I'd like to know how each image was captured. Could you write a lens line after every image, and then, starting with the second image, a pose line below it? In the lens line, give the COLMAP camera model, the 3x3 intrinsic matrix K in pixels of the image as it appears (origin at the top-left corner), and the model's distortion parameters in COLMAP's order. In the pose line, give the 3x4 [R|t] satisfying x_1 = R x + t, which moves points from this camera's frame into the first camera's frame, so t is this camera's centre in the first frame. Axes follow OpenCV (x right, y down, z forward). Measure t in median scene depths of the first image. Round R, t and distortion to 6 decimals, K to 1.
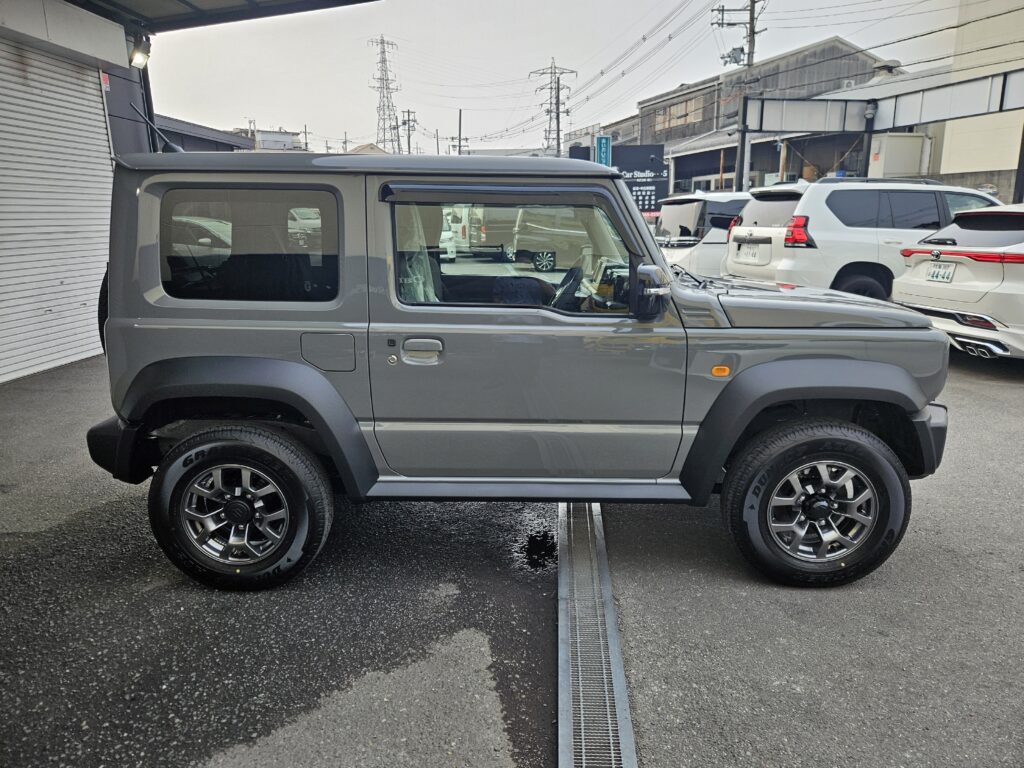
lens RADIAL K [[691.3, 0, 515.7], [0, 691.3, 379.7], [0, 0, 1]] dist [0.048809, -0.042805]
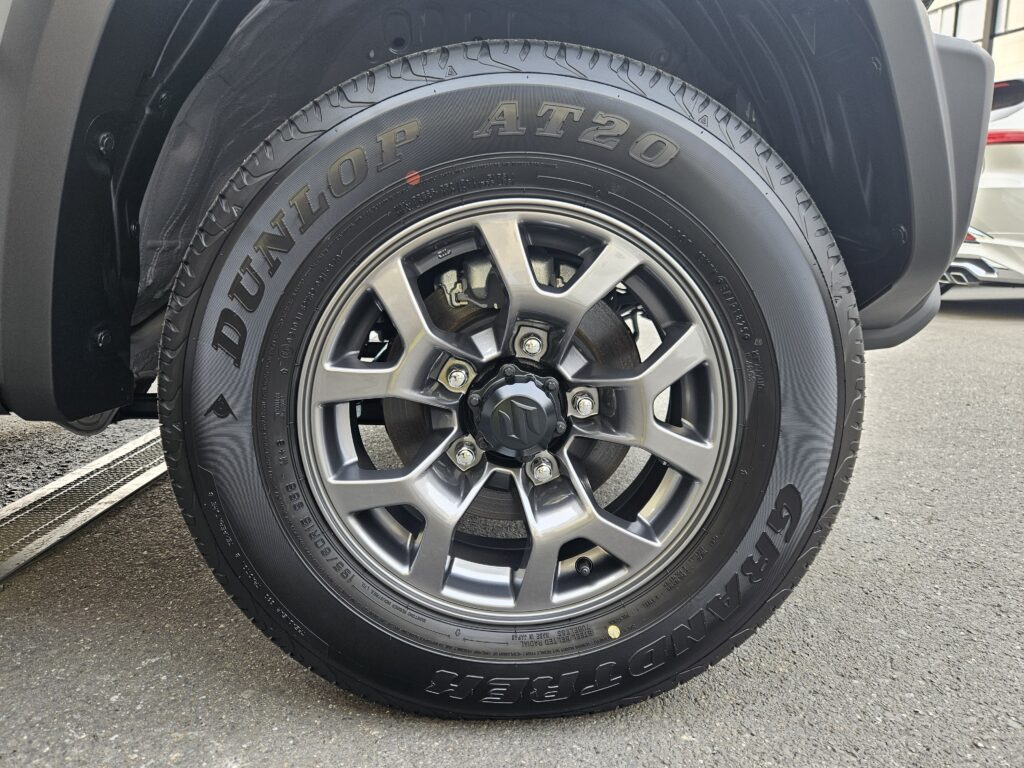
lens RADIAL K [[691.3, 0, 516.8], [0, 691.3, 382.5], [0, 0, 1]] dist [0.048809, -0.042805]
pose [[0.998278, -0.010136, 0.057770, 0.419652], [0.011688, 0.999578, -0.026586, 0.179354], [-0.057476, 0.027216, 0.997976, 0.745076]]
